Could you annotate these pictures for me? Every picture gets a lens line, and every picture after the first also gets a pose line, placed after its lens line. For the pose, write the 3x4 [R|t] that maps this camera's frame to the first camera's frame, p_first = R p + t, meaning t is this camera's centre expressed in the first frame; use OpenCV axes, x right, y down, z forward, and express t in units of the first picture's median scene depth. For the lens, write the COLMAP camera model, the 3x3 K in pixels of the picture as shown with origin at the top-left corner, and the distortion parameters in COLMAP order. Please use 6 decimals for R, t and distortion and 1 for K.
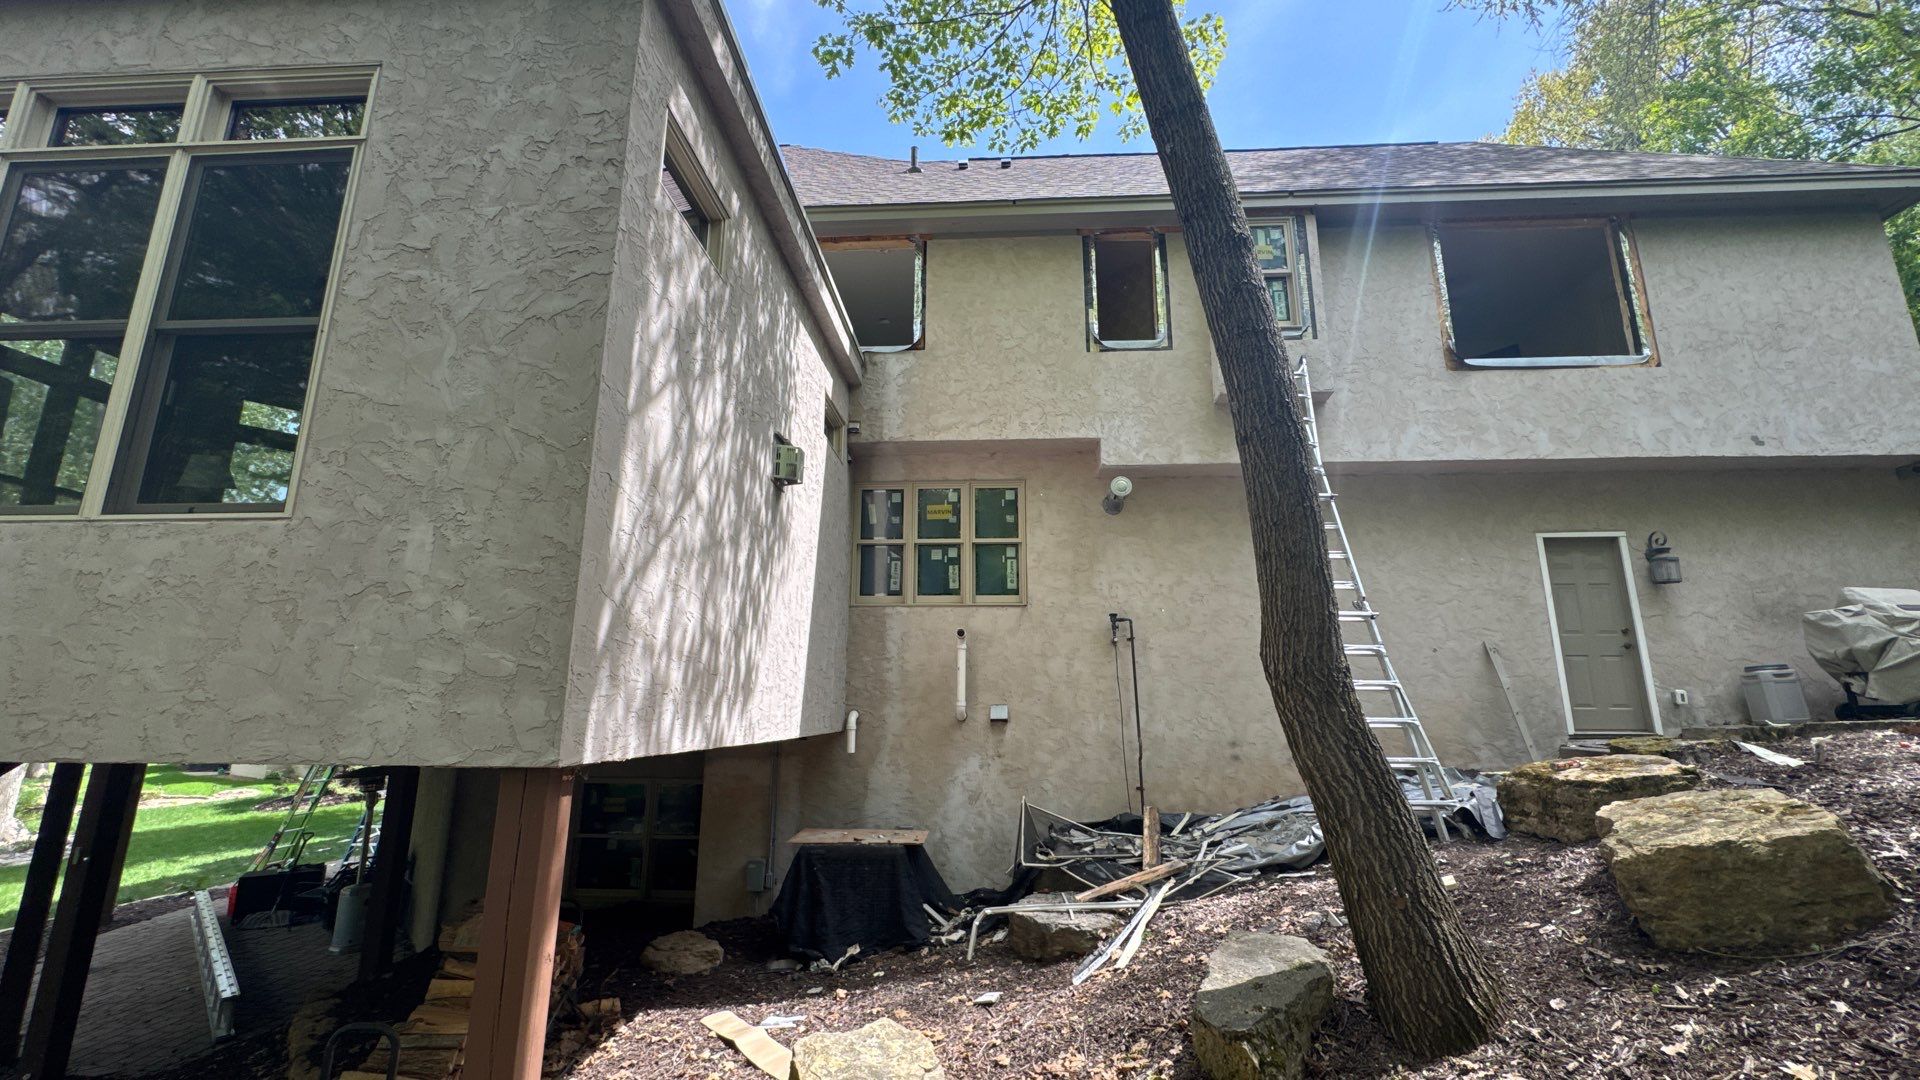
lens RADIAL K [[756.1, 0, 960.0], [0, 756.1, 540.0], [0, 0, 1]] dist [-0.000689, 0.000335]
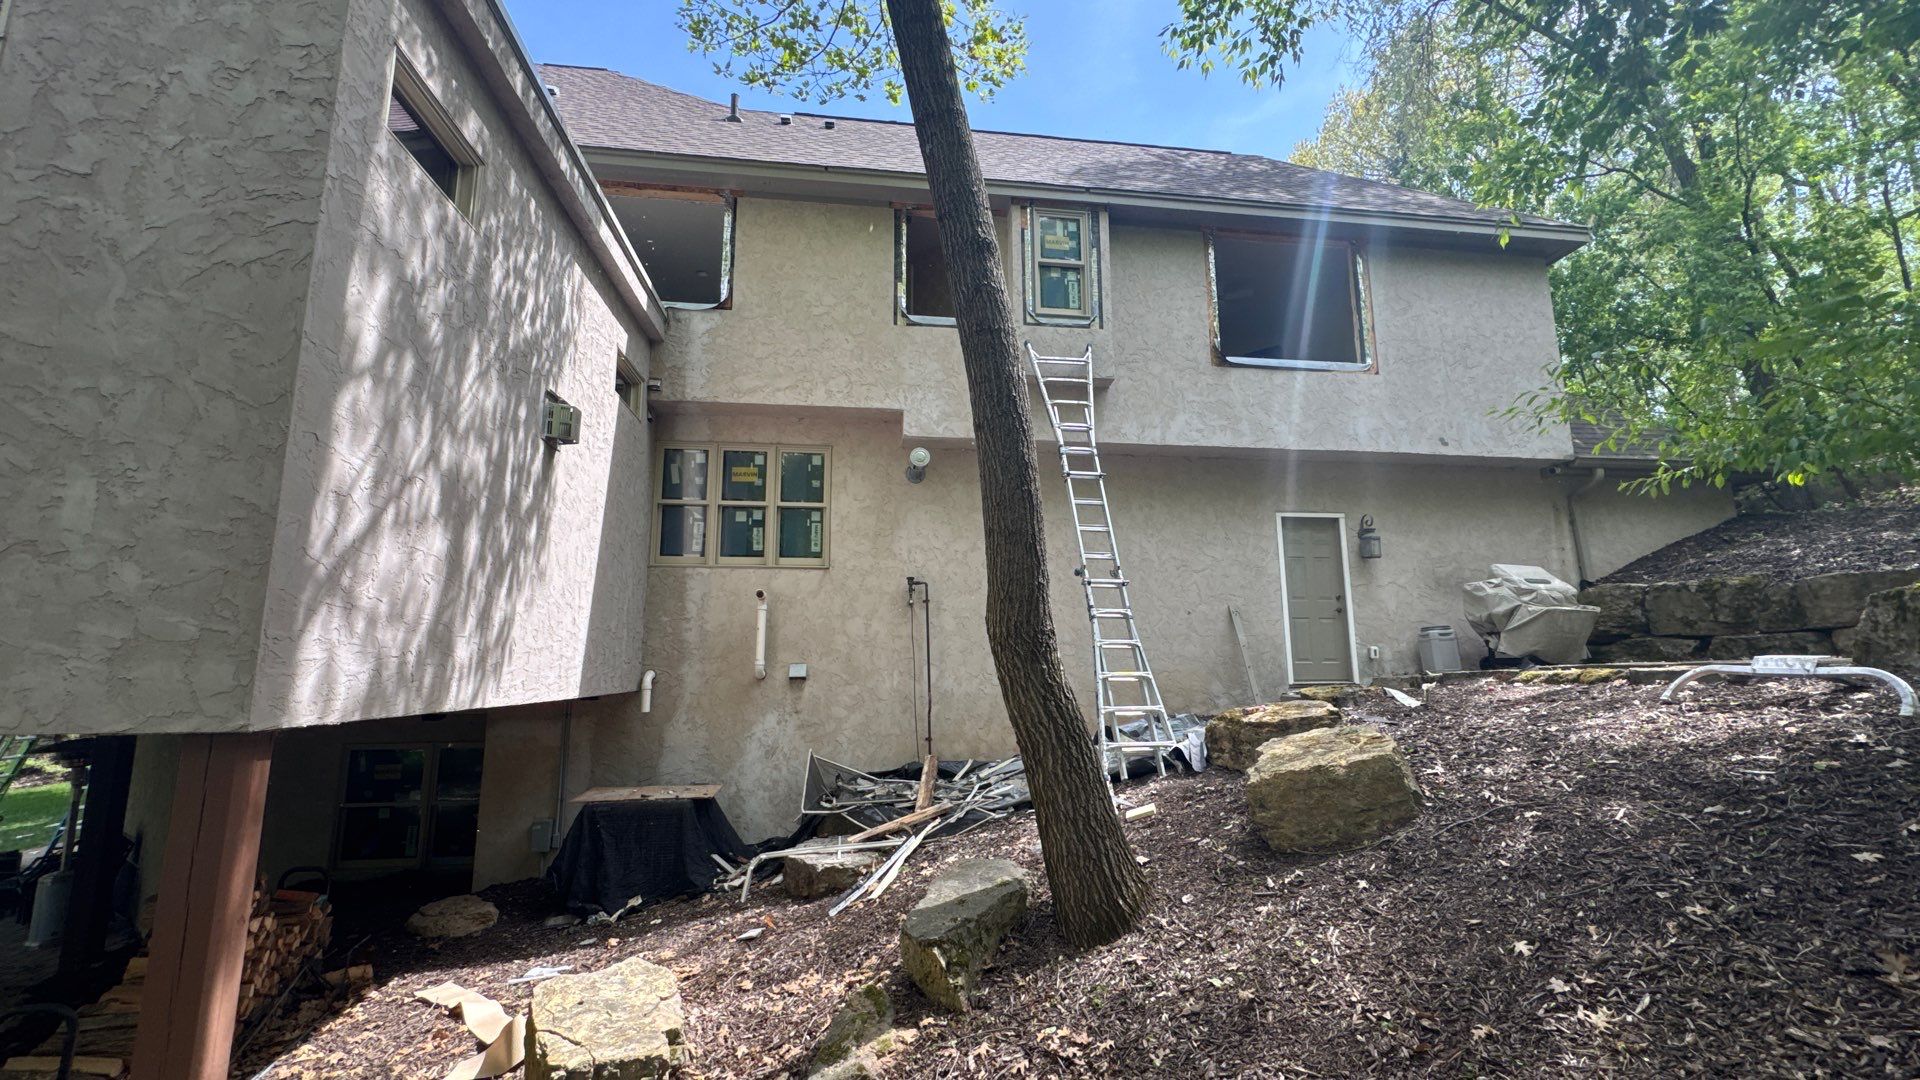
lens RADIAL K [[756.1, 0, 960.0], [0, 756.1, 540.0], [0, 0, 1]] dist [-0.000689, 0.000335]
pose [[0.981912, 0.022221, 0.188028, 0.094447], [-0.032468, 0.998140, 0.051597, -0.015496], [-0.186531, -0.056769, 0.980808, -0.064505]]
